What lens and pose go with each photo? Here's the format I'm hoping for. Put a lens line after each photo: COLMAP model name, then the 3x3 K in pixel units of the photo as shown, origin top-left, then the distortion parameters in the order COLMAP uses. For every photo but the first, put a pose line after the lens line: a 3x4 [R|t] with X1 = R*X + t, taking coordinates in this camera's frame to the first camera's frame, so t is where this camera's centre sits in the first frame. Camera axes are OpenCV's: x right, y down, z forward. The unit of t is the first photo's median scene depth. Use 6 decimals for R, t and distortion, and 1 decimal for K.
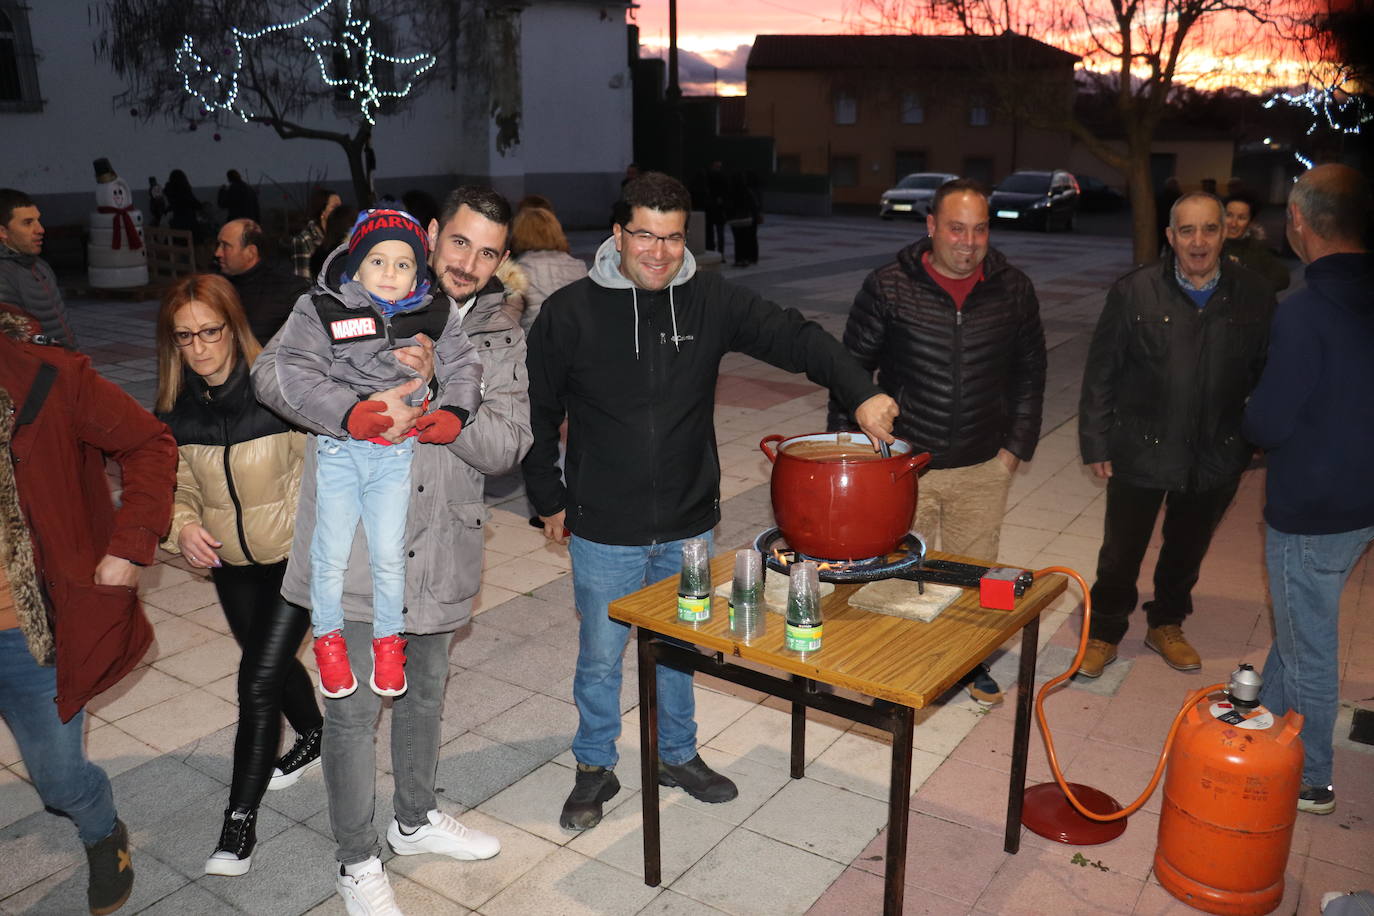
lens RADIAL K [[1129.8, 0, 680.6], [0, 1129.8, 451.0], [0, 0, 1]] dist [-0.181291, 0.162376]
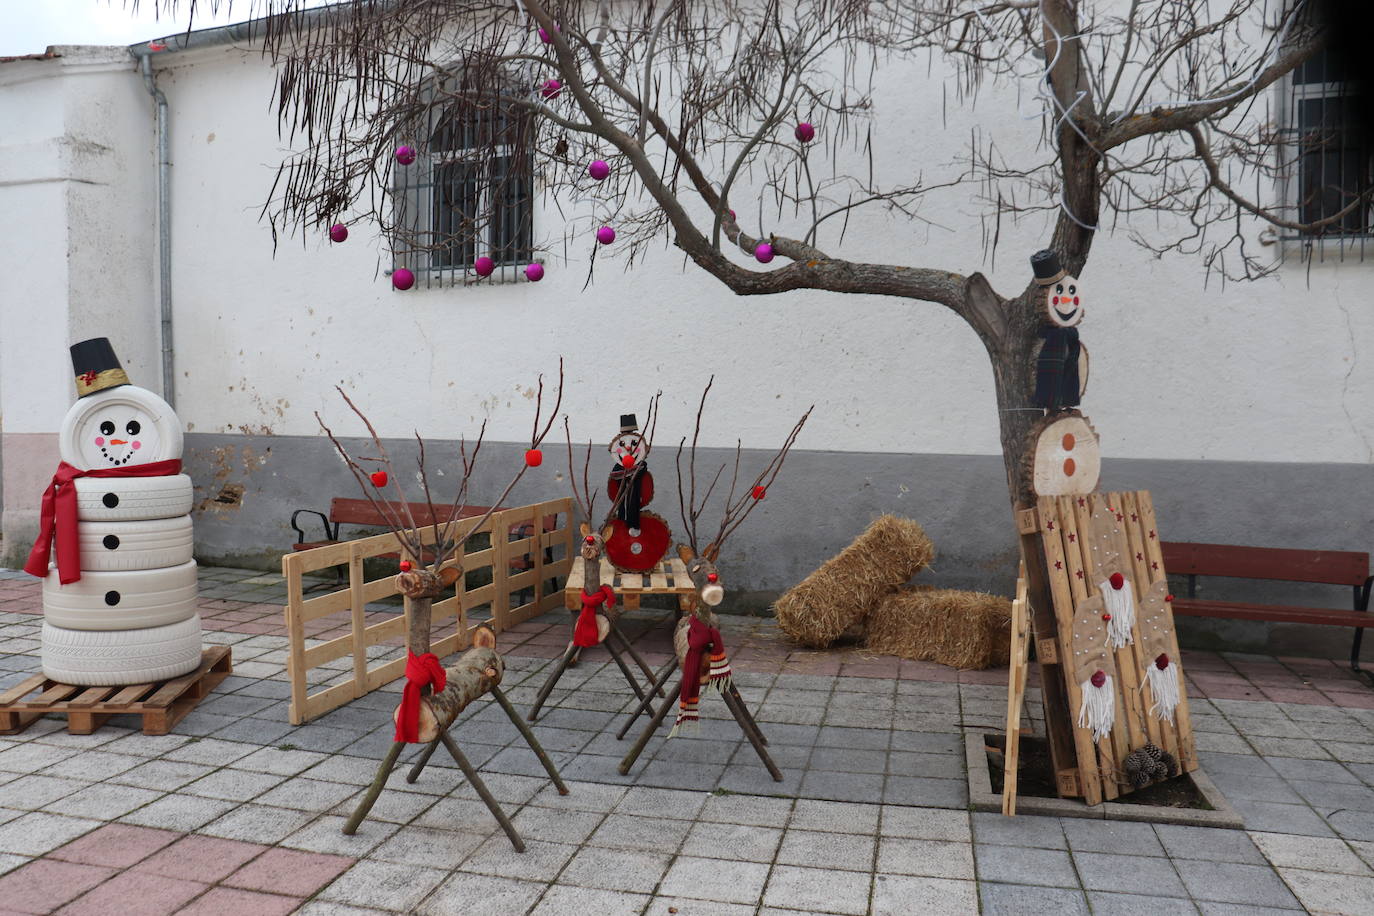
lens RADIAL K [[1129.8, 0, 680.6], [0, 1129.8, 451.0], [0, 0, 1]] dist [-0.181291, 0.162376]
pose [[0.358235, 0.030943, -0.933119, -0.079342], [-0.267152, 0.961058, -0.070694, -0.209845], [0.894593, 0.274610, 0.352551, 0.853715]]
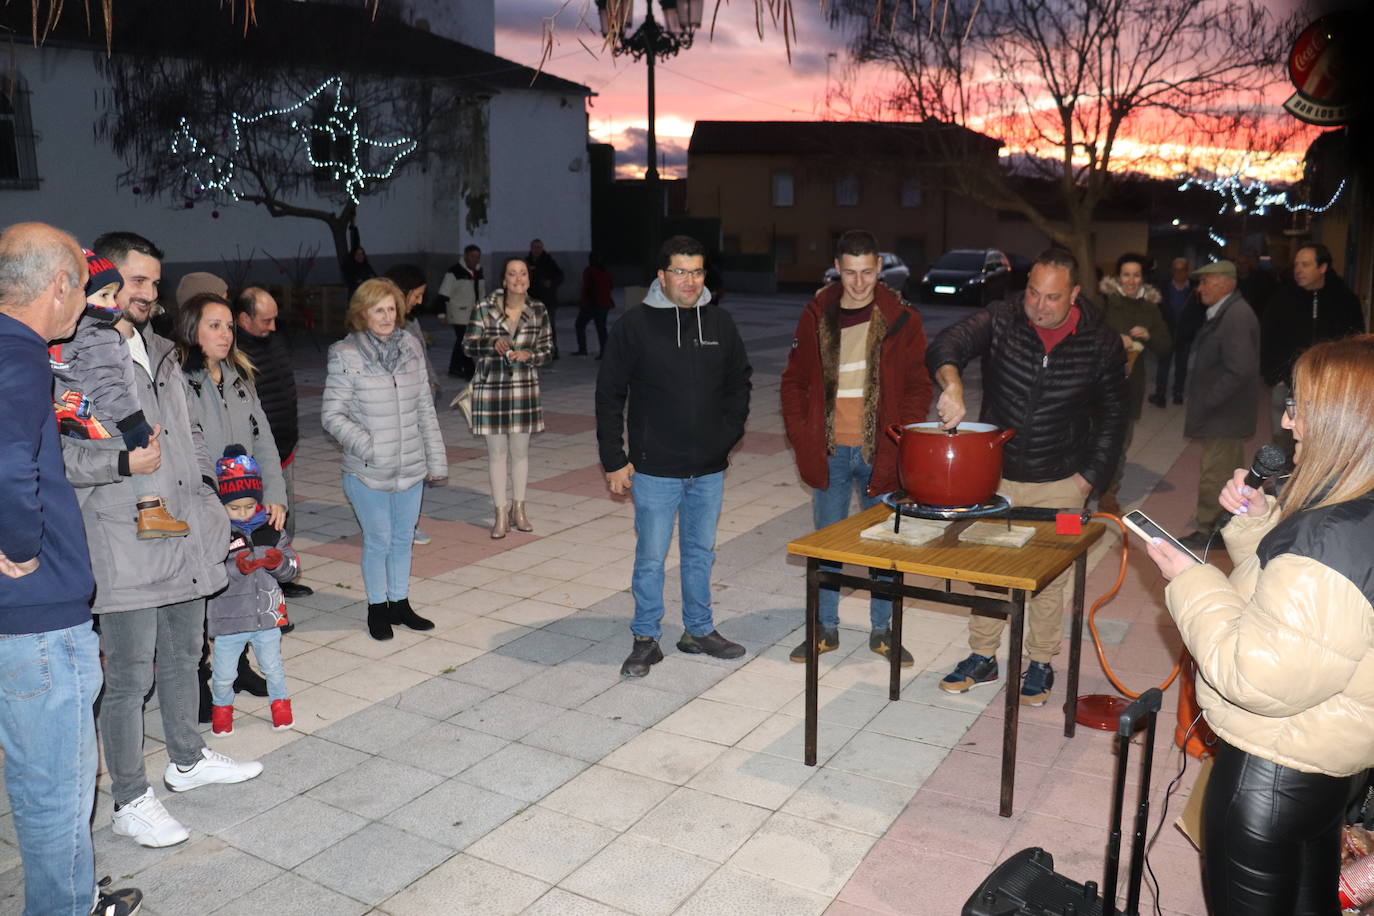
lens RADIAL K [[1129.8, 0, 680.6], [0, 1129.8, 451.0], [0, 0, 1]] dist [-0.181291, 0.162376]
pose [[0.997923, -0.009467, 0.063714, -0.041424], [0.013962, 0.997415, -0.070482, 0.017533], [-0.062882, 0.071226, 0.995476, -0.053721]]
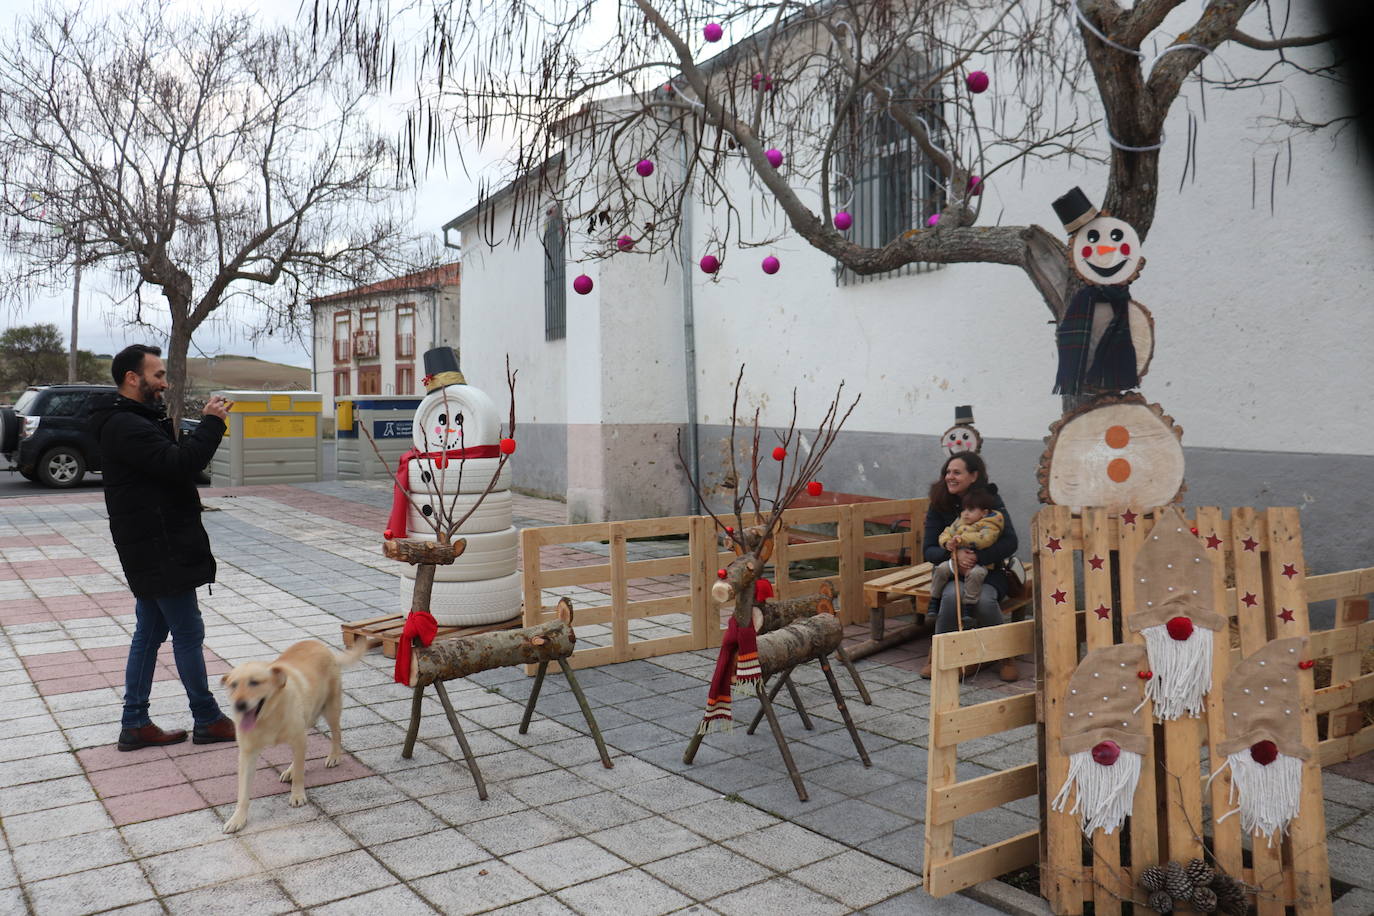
lens RADIAL K [[1129.8, 0, 680.6], [0, 1129.8, 451.0], [0, 0, 1]] dist [-0.181291, 0.162376]
pose [[-0.330031, 0.036236, -0.943274, -0.079300], [-0.262658, 0.956276, 0.128634, -0.256792], [0.906692, 0.290211, -0.306083, 1.015888]]
